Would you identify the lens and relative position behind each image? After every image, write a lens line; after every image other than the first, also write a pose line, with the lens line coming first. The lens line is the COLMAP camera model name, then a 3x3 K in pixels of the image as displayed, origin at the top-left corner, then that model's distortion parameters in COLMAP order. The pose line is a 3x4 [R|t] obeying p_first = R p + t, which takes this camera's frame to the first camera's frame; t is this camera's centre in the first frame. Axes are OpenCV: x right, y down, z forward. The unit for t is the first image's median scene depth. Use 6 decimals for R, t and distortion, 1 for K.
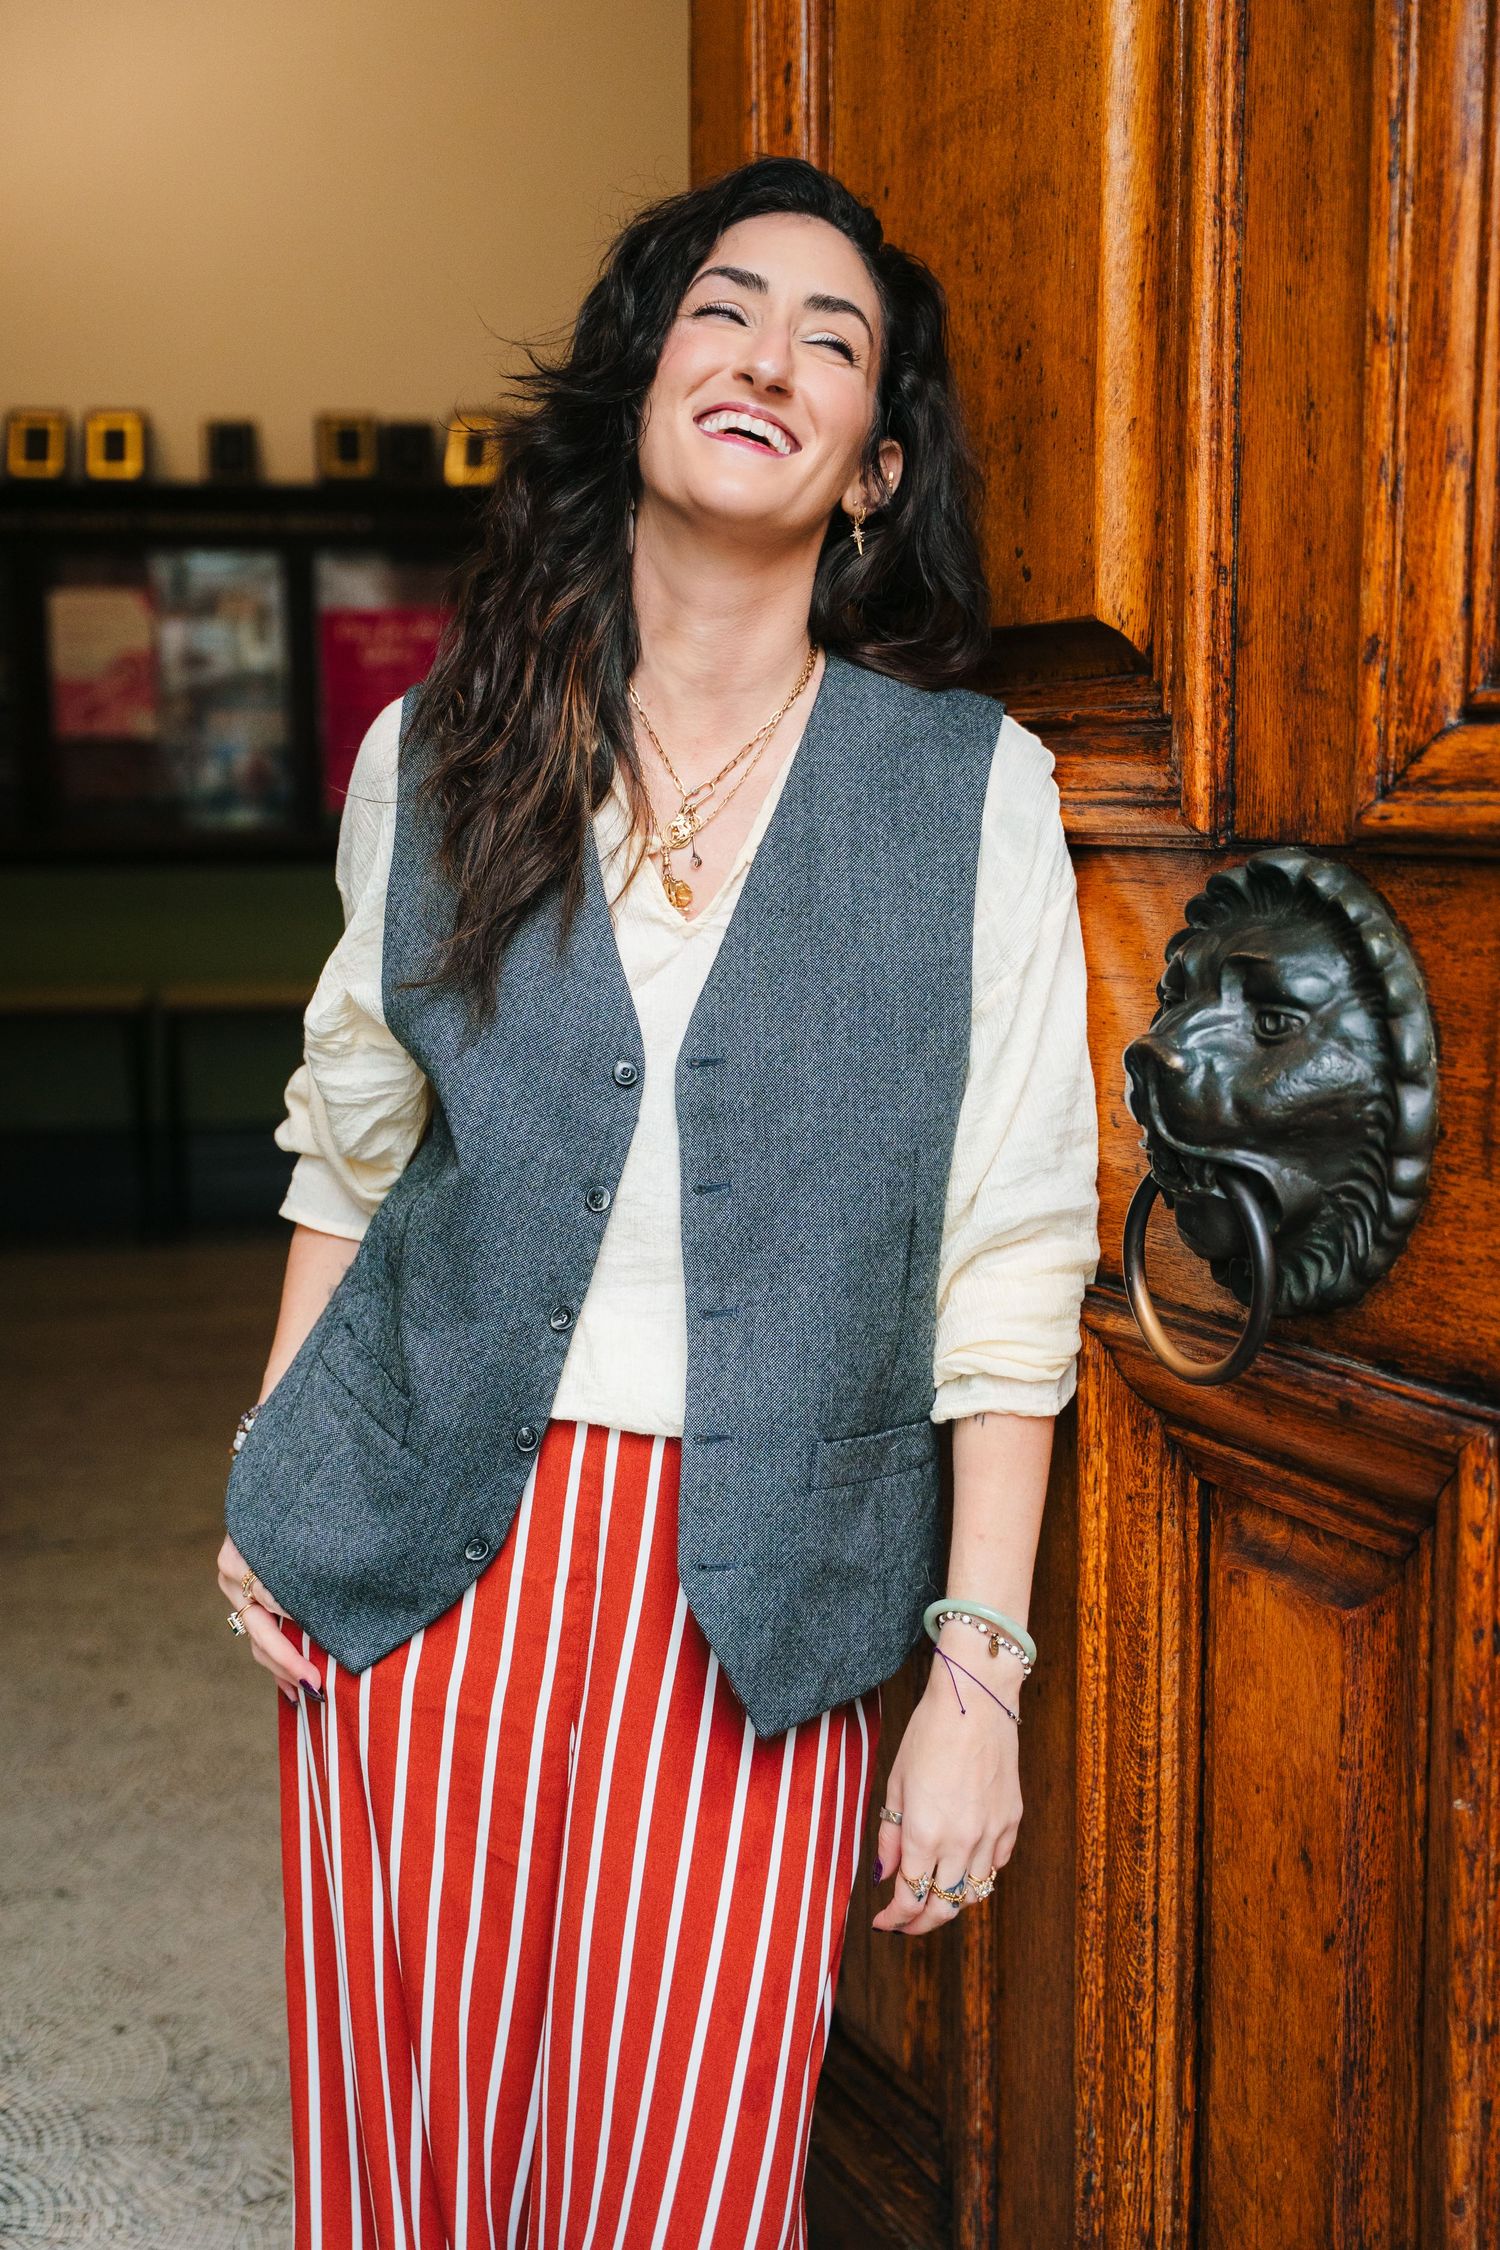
lens RADIAL K [[2587.0, 0, 757.3], [0, 2587.0, 1141.5], [0, 0, 1]] dist [0.012502, 0.000000]
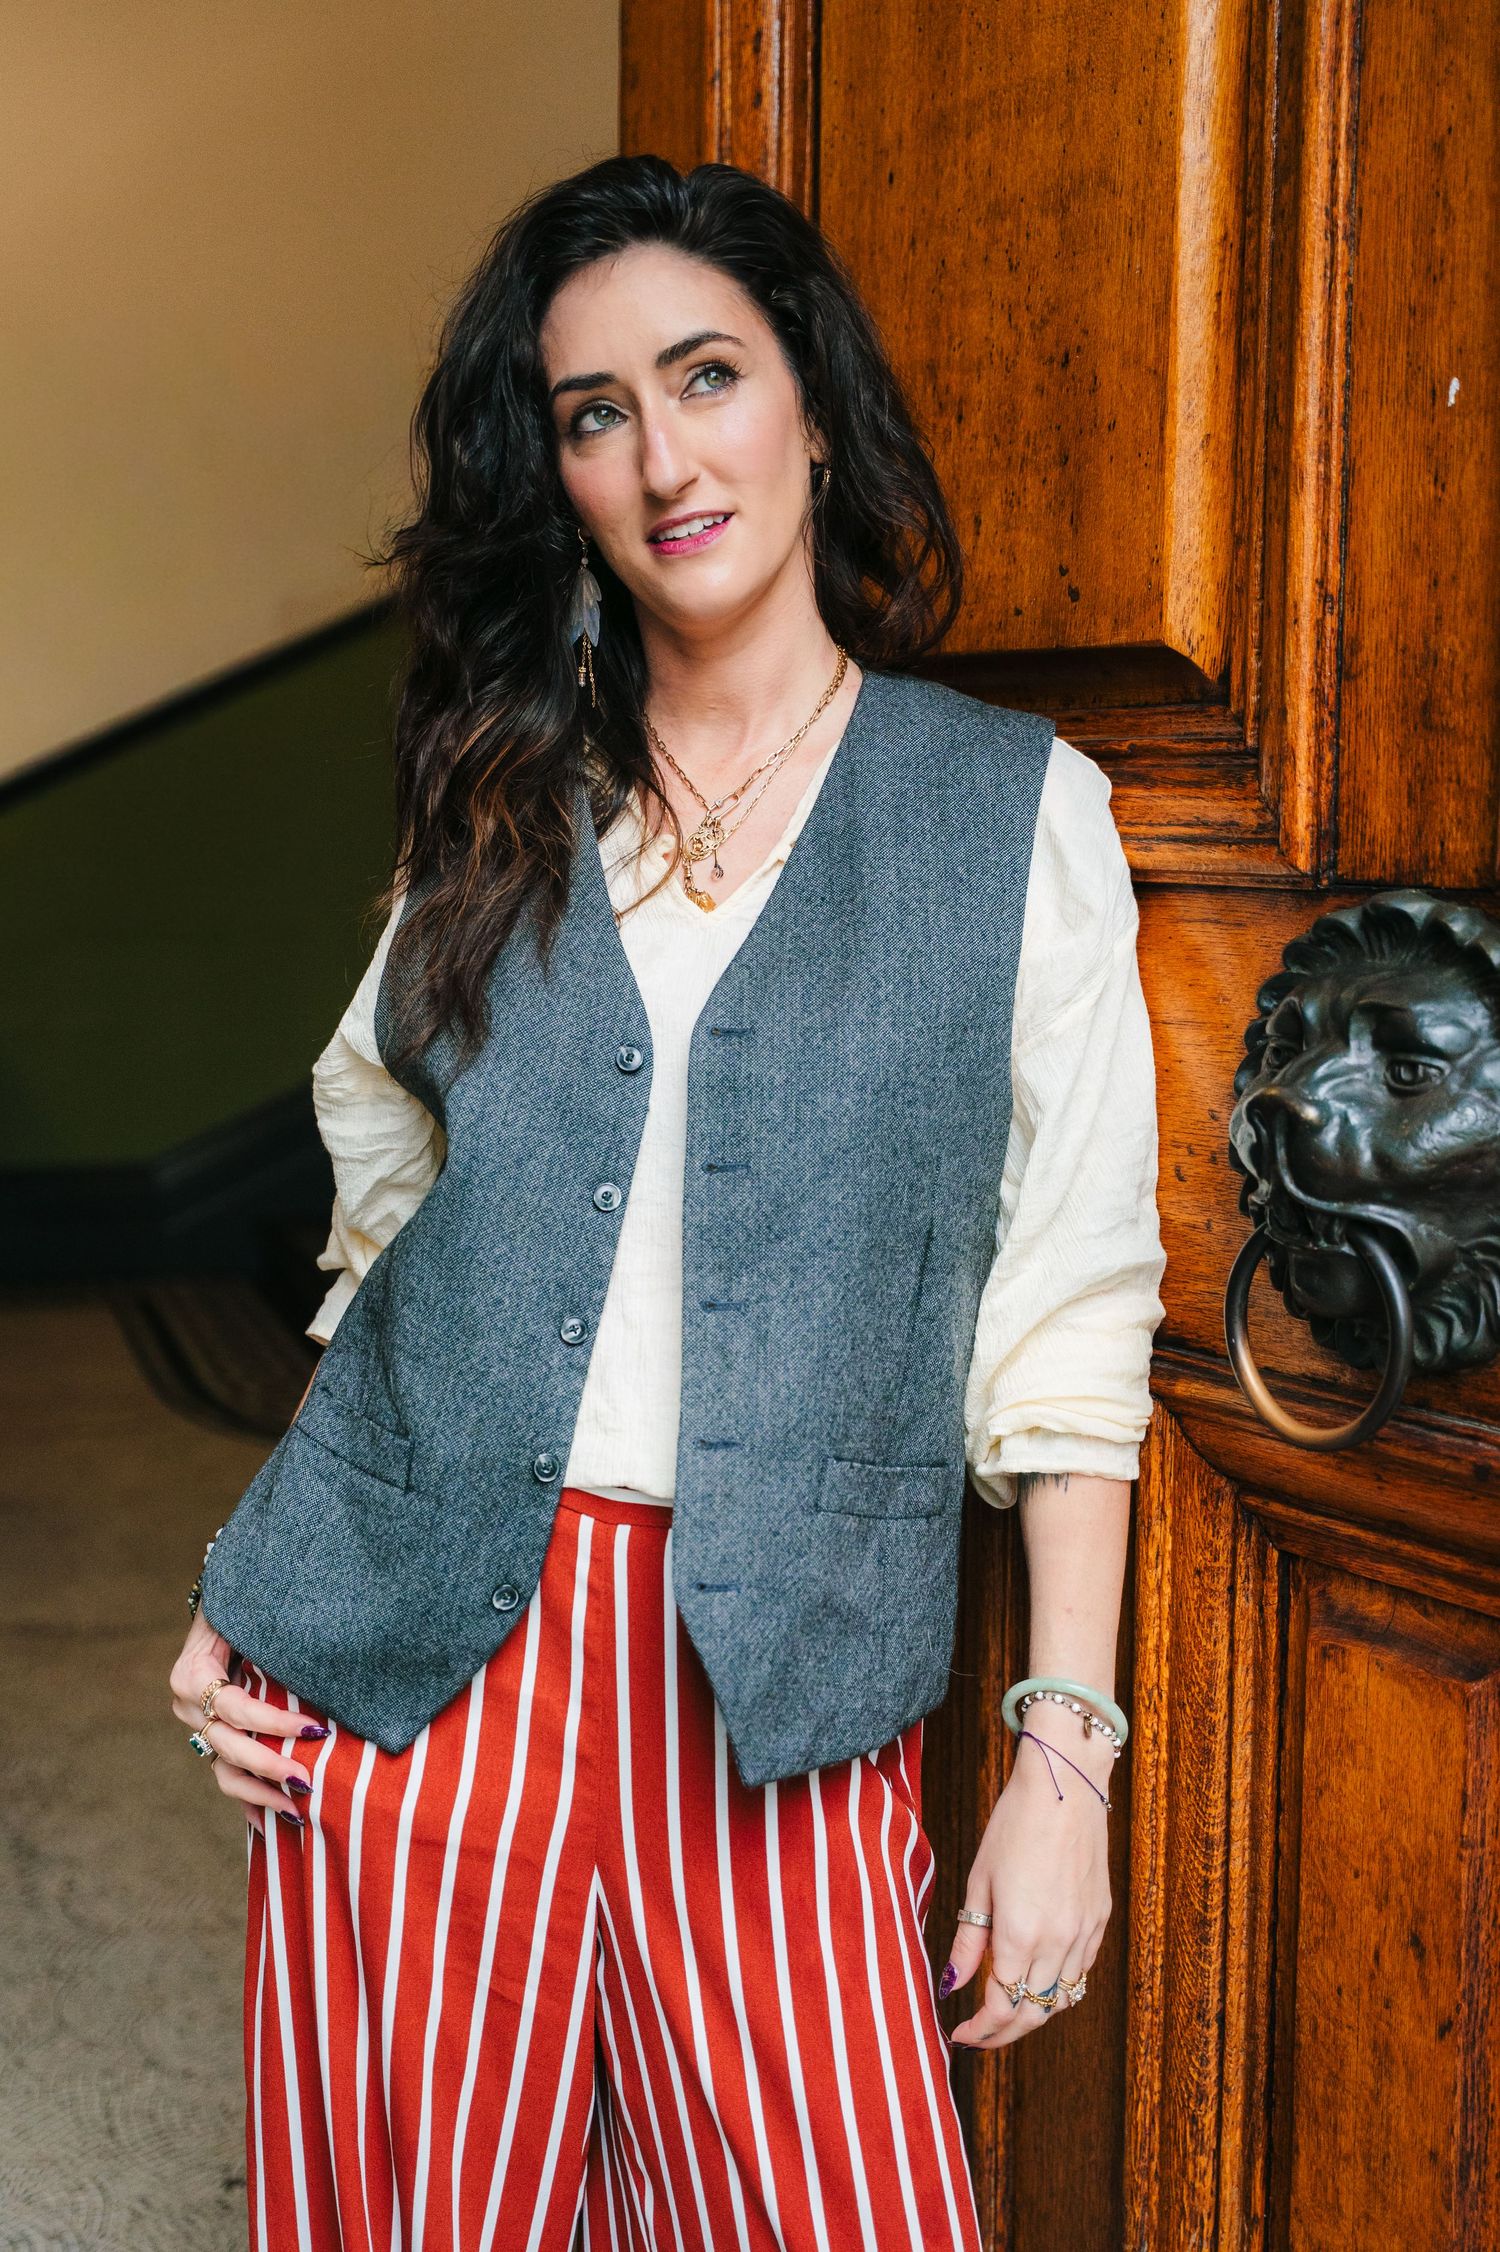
lens RADIAL K [[2853.0, 0, 764.9], [0, 2853.0, 1173.4], [0, 0, 1]] dist [0.016893, 0.000000]
pose [[0.988488, -0.004154, 0.151245, -0.181166], [0.004846, 0.999979, -0.004209, -0.004785], [-0.151224, 0.004894, 0.988487, -0.010217]]
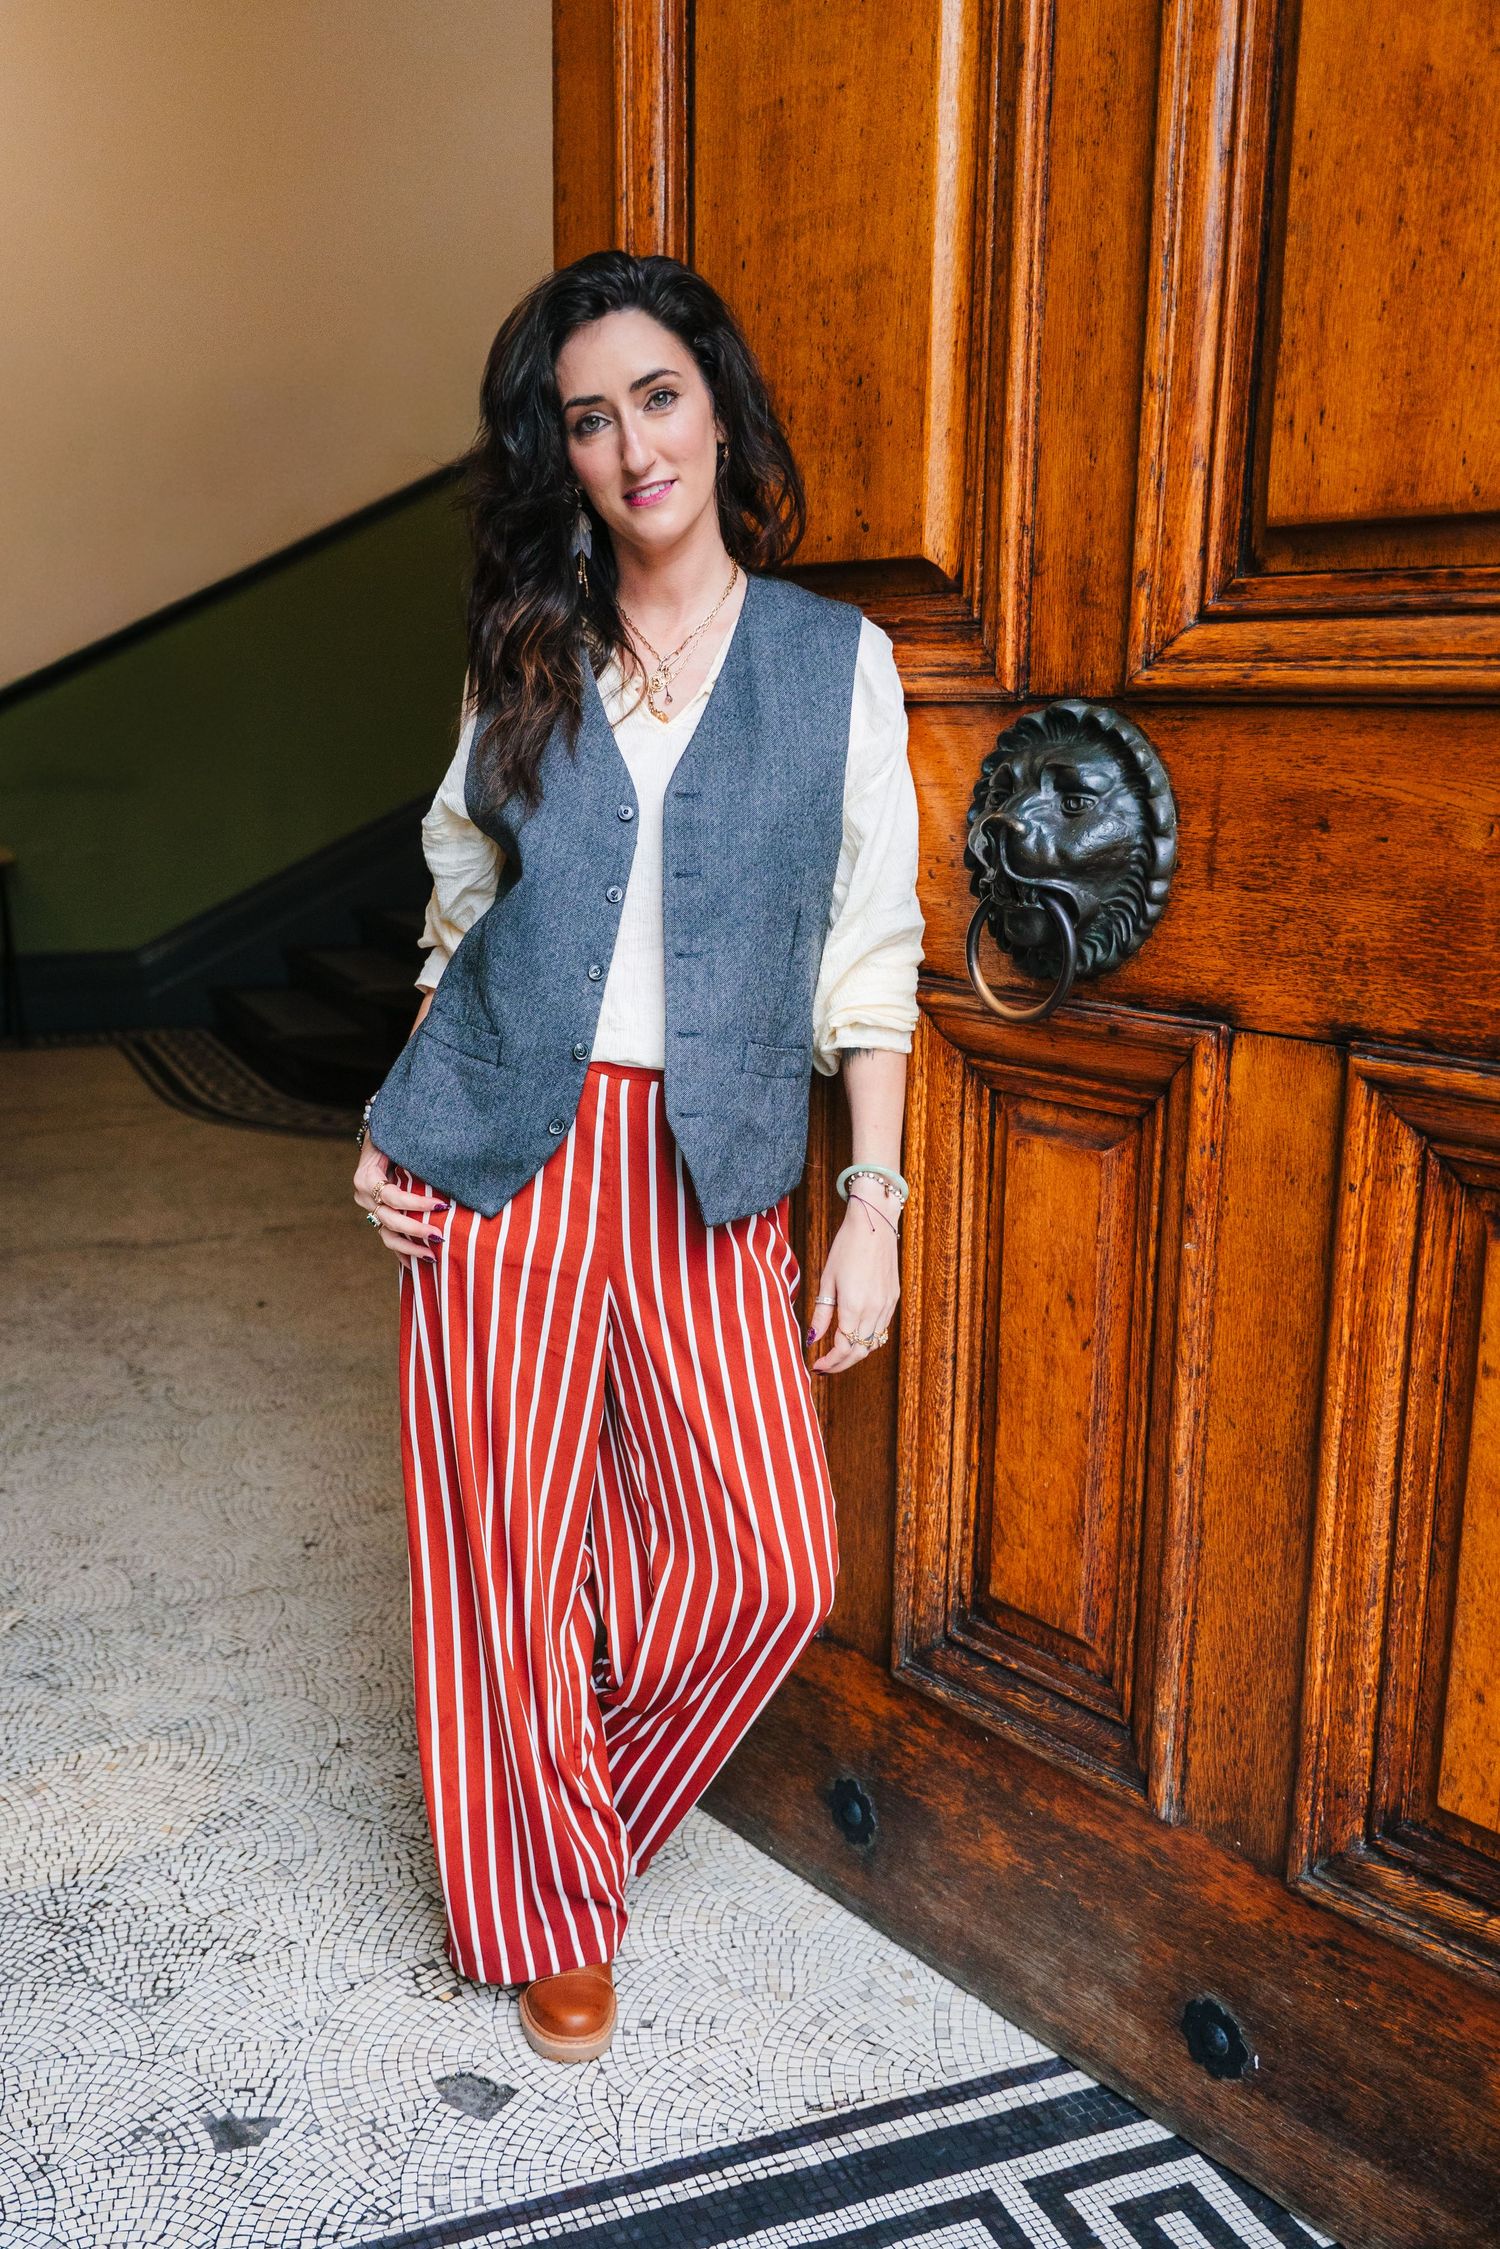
lens RADIAL K [[2012.5, 0, 625.5], [0, 2012.5, 1214.8], [0, 0, 1]] dist [0.006769, -0.008800]
pose [[0.977664, -0.050873, 0.203923, -0.341414], [0.026758, 0.992496, 0.119316, 0.051486], [-0.208463, -0.111195, 0.971689, -0.231304]]
